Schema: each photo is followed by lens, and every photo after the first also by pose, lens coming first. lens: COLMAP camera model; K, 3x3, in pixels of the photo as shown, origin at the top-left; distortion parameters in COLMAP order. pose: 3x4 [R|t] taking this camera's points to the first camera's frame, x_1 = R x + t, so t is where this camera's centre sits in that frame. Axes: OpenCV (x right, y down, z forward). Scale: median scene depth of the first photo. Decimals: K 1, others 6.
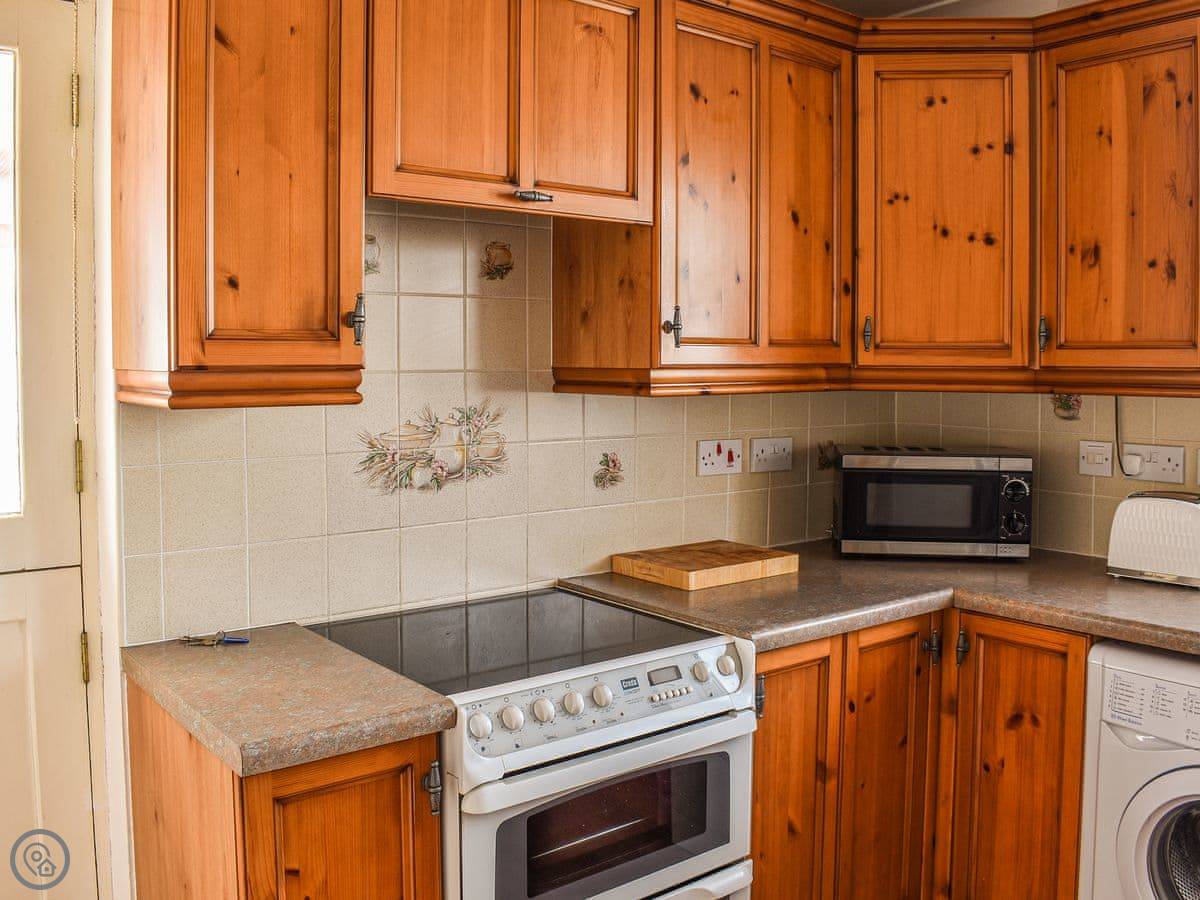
lens RADIAL K [[1067.9, 0, 600.5], [0, 1067.9, 402.0], [0, 0, 1]] dist [-0.077514, 0.002520]
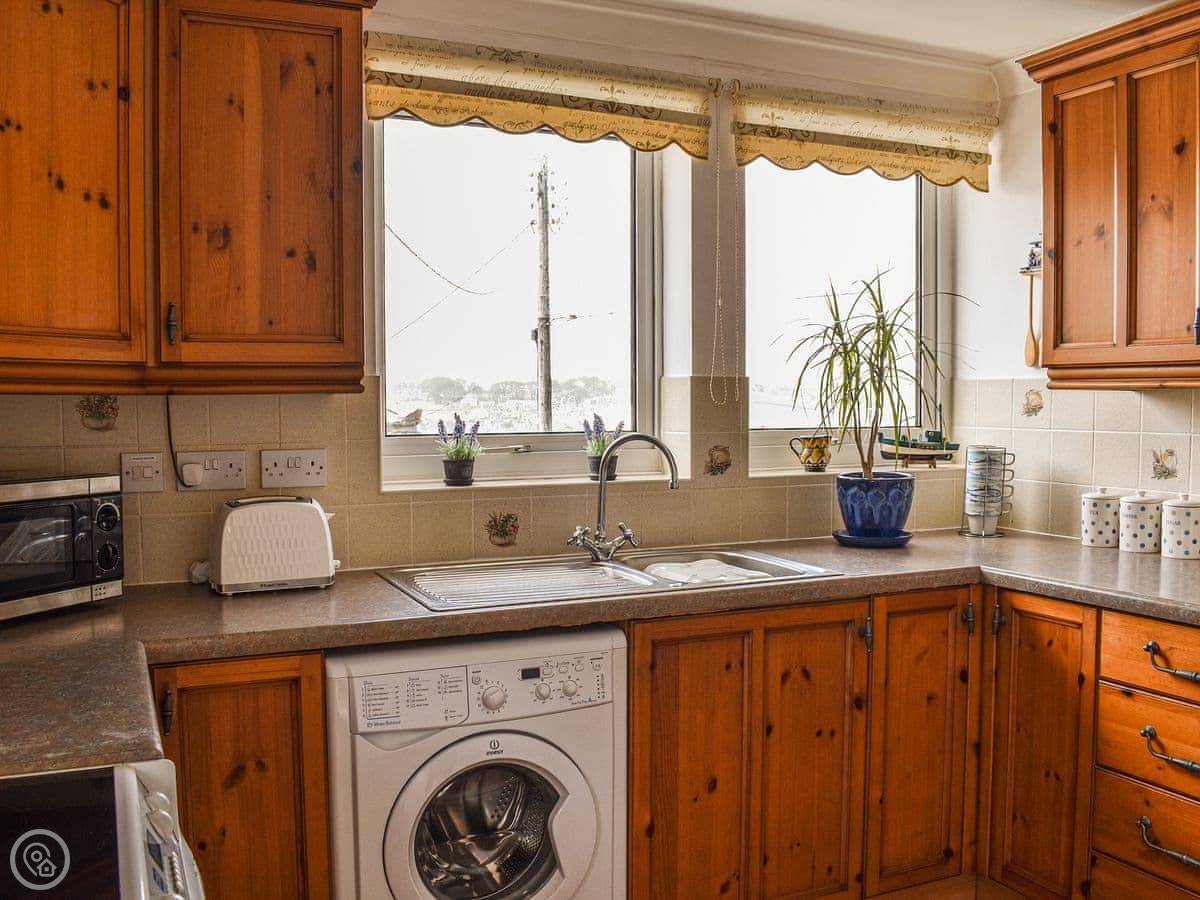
lens RADIAL K [[1100.8, 0, 600.0], [0, 1100.8, 450.0], [0, 0, 1]] dist [-0.090877, 0.011174]
pose [[0.241522, -0.051568, 0.969024, -0.354313], [0.044529, 0.998124, 0.042018, 0.016142], [-0.969373, 0.033001, 0.243366, 0.471921]]
